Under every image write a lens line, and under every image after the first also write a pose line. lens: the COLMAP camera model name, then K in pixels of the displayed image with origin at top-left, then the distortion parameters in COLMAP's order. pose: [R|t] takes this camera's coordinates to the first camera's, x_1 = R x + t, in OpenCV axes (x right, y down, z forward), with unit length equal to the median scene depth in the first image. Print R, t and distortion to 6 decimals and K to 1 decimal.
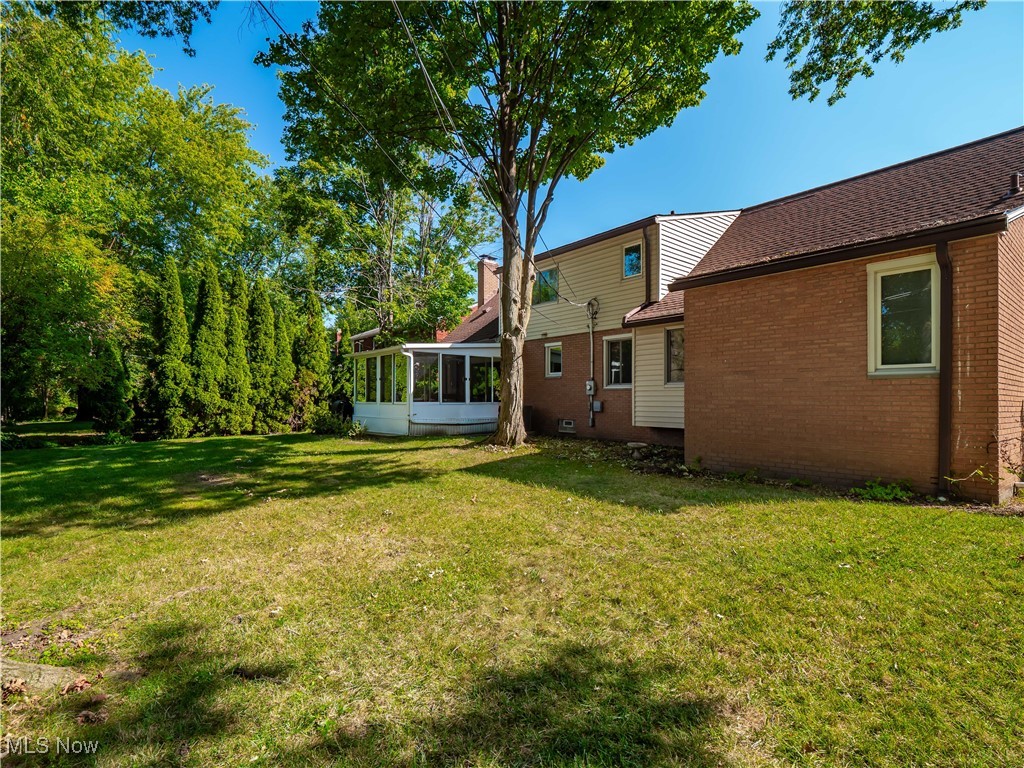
lens RADIAL K [[502.8, 0, 518.4], [0, 502.8, 414.9], [0, 0, 1]] dist [-0.013185, -0.001874]
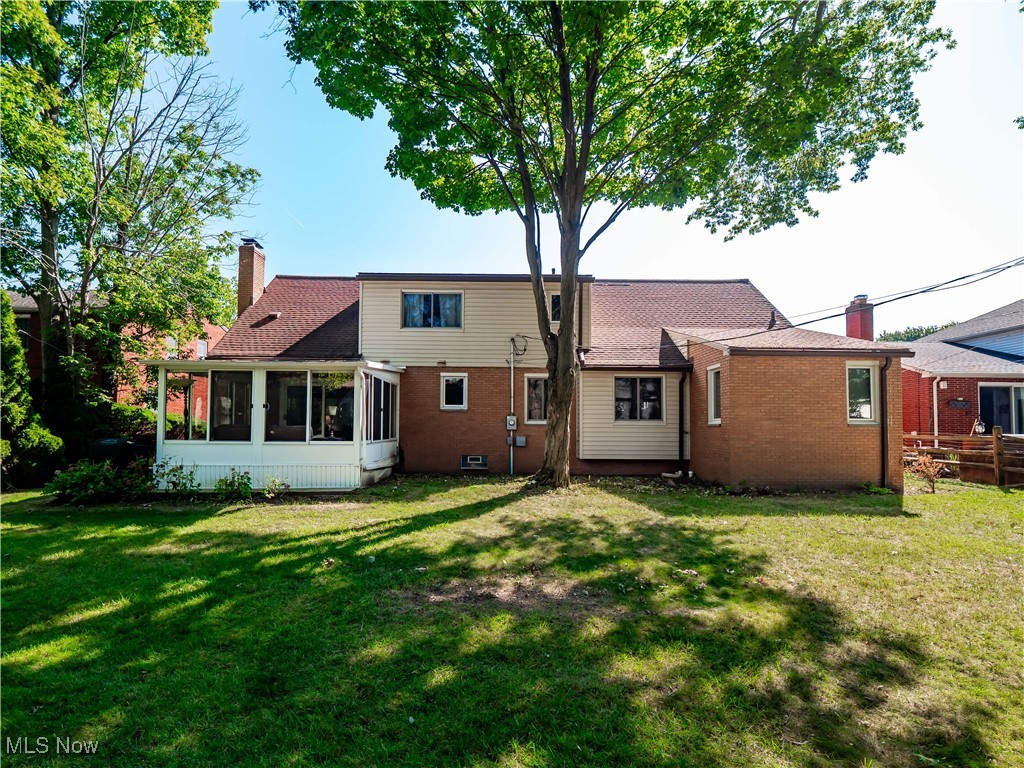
lens RADIAL K [[502.8, 0, 518.4], [0, 502.8, 414.9], [0, 0, 1]] dist [-0.013185, -0.001874]
pose [[0.624769, 0.018406, 0.780593, -0.639222], [0.020800, 0.998975, -0.040203, -0.030059], [-0.780532, 0.041354, 0.623746, 0.374348]]
